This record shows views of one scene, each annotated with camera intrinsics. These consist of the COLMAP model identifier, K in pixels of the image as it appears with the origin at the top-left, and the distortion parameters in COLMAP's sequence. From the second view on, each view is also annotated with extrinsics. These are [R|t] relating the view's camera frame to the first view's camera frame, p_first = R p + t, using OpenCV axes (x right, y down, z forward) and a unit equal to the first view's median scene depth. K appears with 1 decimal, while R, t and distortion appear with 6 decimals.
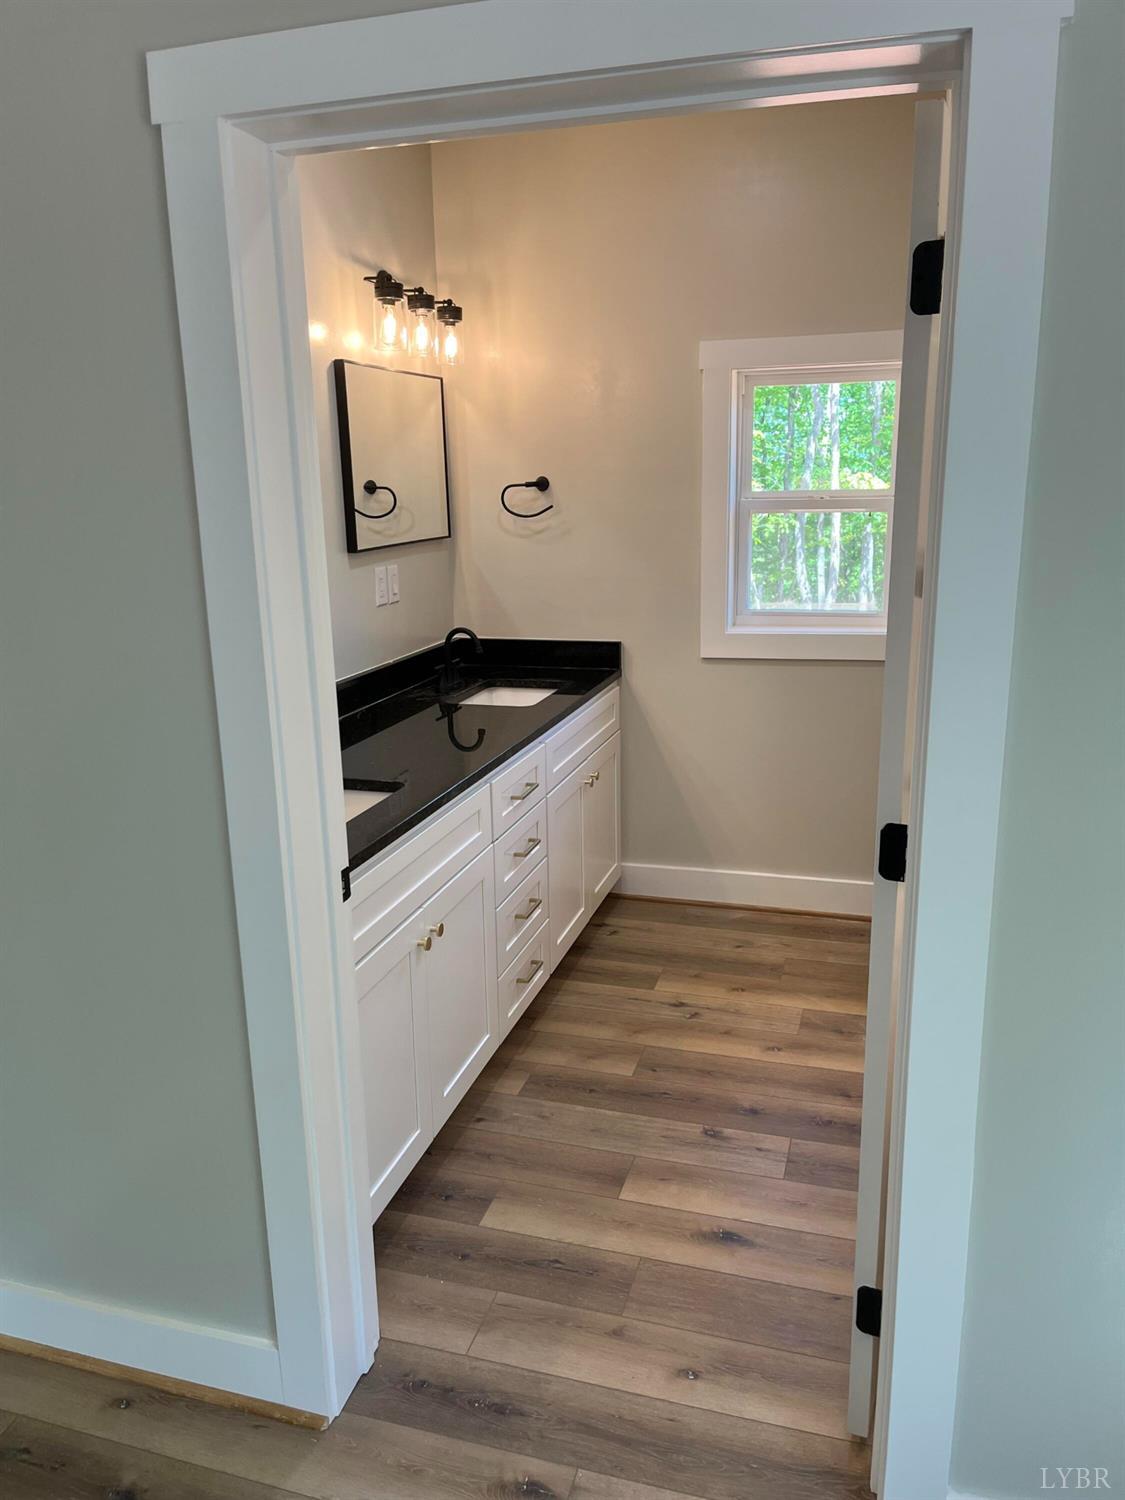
lens RADIAL K [[1114.6, 0, 564.9], [0, 1114.6, 749.6], [0, 0, 1]] dist [0.038592, -0.043505]
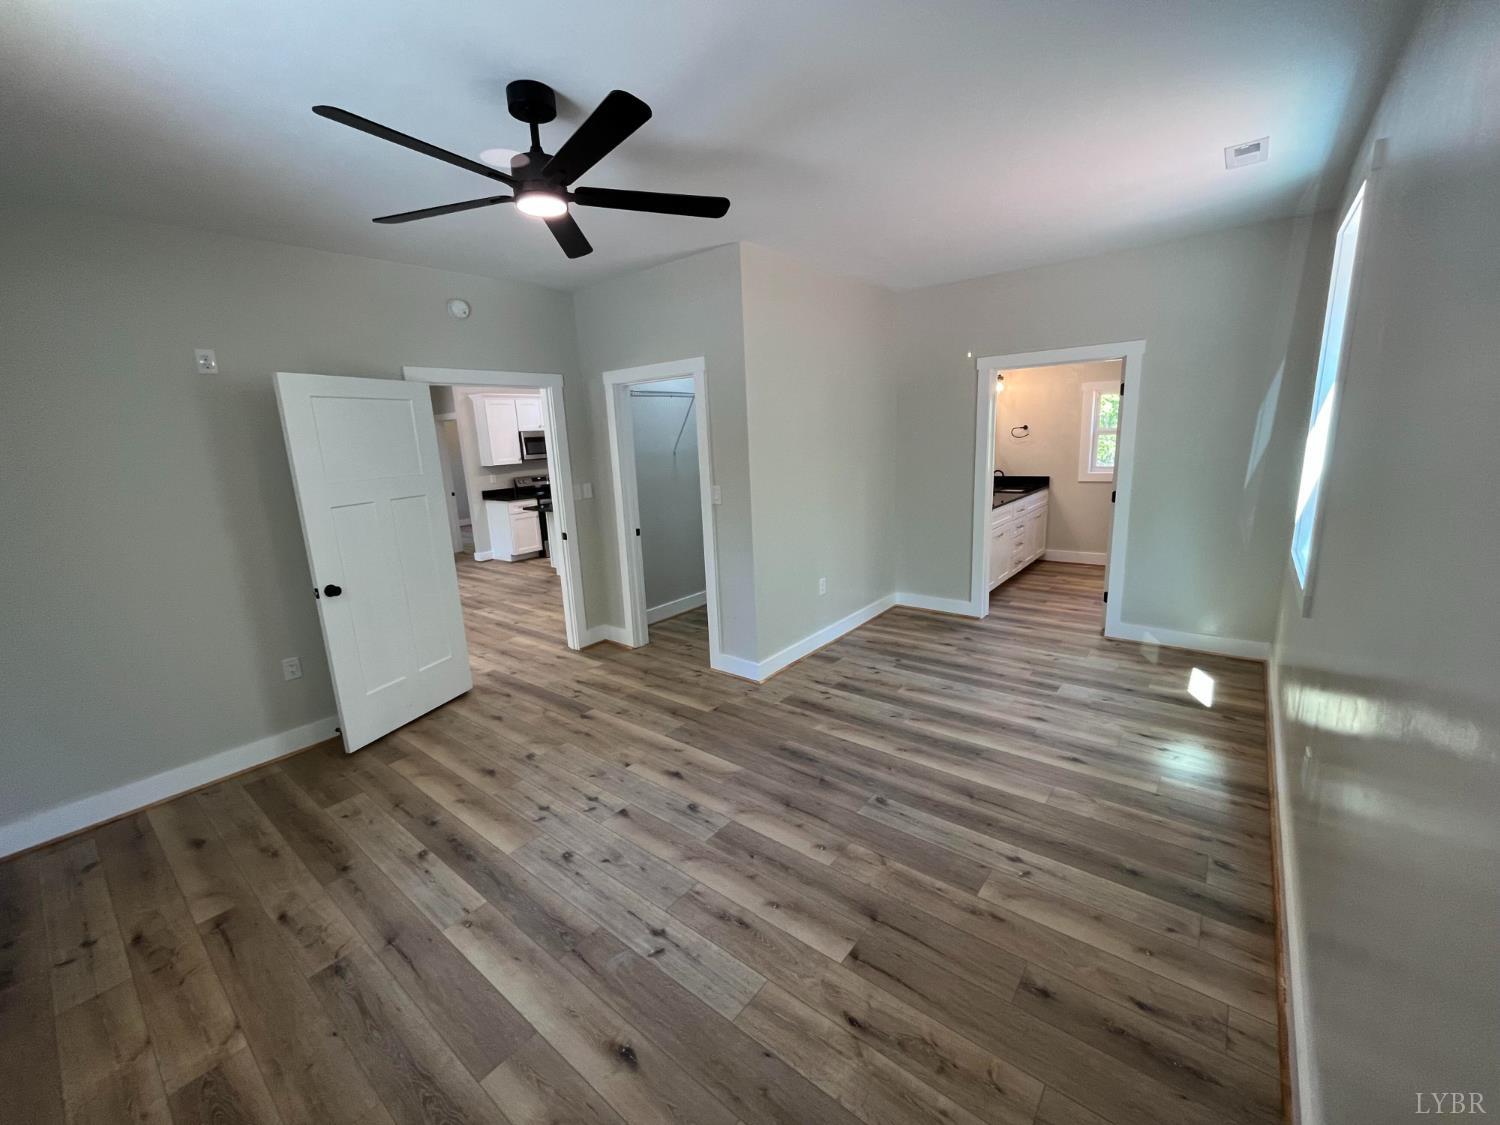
lens RADIAL K [[611.0, 0, 747.9], [0, 611.0, 563.8], [0, 0, 1]] dist [-0.004299, -0.000031]
pose [[0.925213, 0.052771, -0.375761, -0.080283], [-0.055958, 0.998430, 0.002433, 0.200250], [0.375300, 0.018776, 0.926713, -0.943525]]
